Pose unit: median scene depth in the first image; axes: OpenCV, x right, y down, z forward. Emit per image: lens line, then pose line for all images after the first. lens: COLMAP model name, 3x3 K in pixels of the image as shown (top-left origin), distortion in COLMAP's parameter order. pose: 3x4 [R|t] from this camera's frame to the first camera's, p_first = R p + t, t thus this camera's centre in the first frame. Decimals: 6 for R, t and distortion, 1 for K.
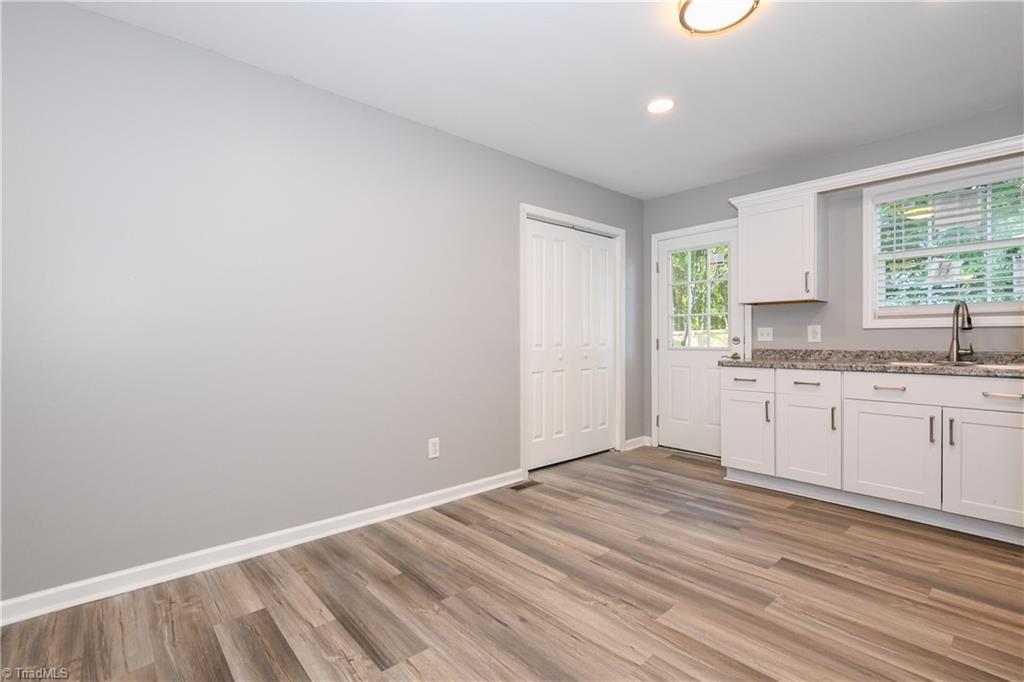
lens RADIAL K [[463.4, 0, 512.0], [0, 463.4, 341.0], [0, 0, 1]] dist [0.004497, -0.000214]
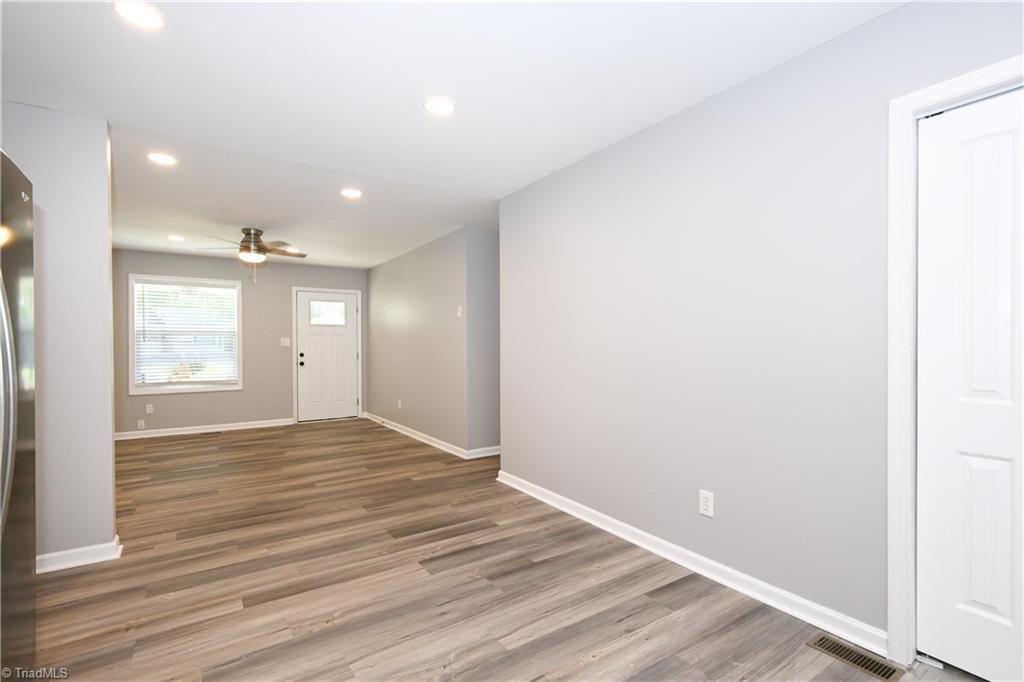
lens RADIAL K [[479.5, 0, 506.9], [0, 479.5, 345.3], [0, 0, 1]] dist [0.002808, 0.000168]
pose [[-0.138494, 0.011883, -0.990292, 0.920519], [-0.006333, 0.999897, 0.012884, -0.062987], [0.990343, 0.008056, -0.138404, 1.034109]]
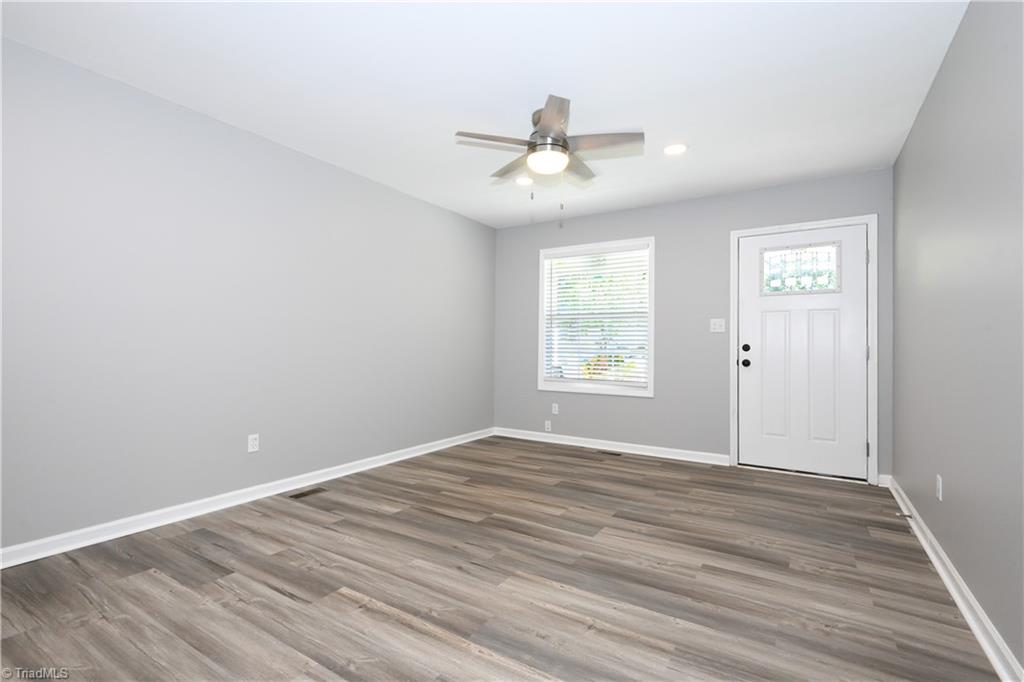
lens RADIAL K [[463.4, 0, 512.0], [0, 463.4, 341.0], [0, 0, 1]] dist [0.004497, -0.000214]
pose [[-0.958064, -0.004743, -0.286514, -0.962599], [-0.005043, 0.999987, 0.000310, 0.044554], [0.286509, 0.001742, -0.958076, 0.618355]]
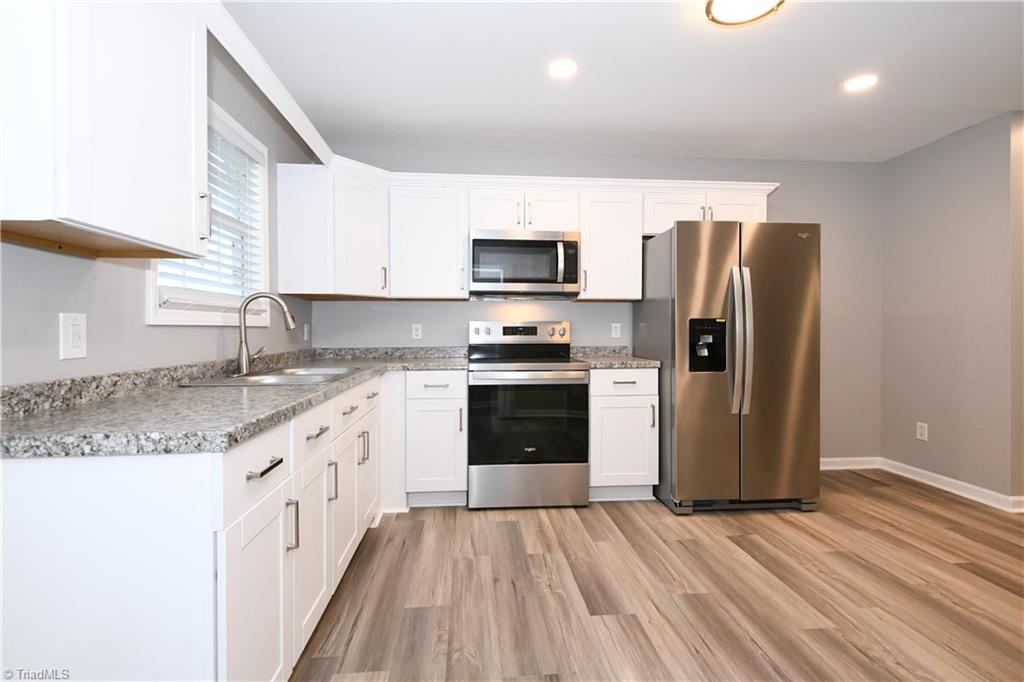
lens RADIAL K [[472.4, 0, 509.2], [0, 472.4, 327.4], [0, 0, 1]] dist [-0.001559, -0.000583]
pose [[-0.799030, 0.009514, 0.601216, 0.202494], [0.012318, 0.999924, 0.000548, -0.029384], [-0.601166, 0.007844, -0.799086, 1.719842]]
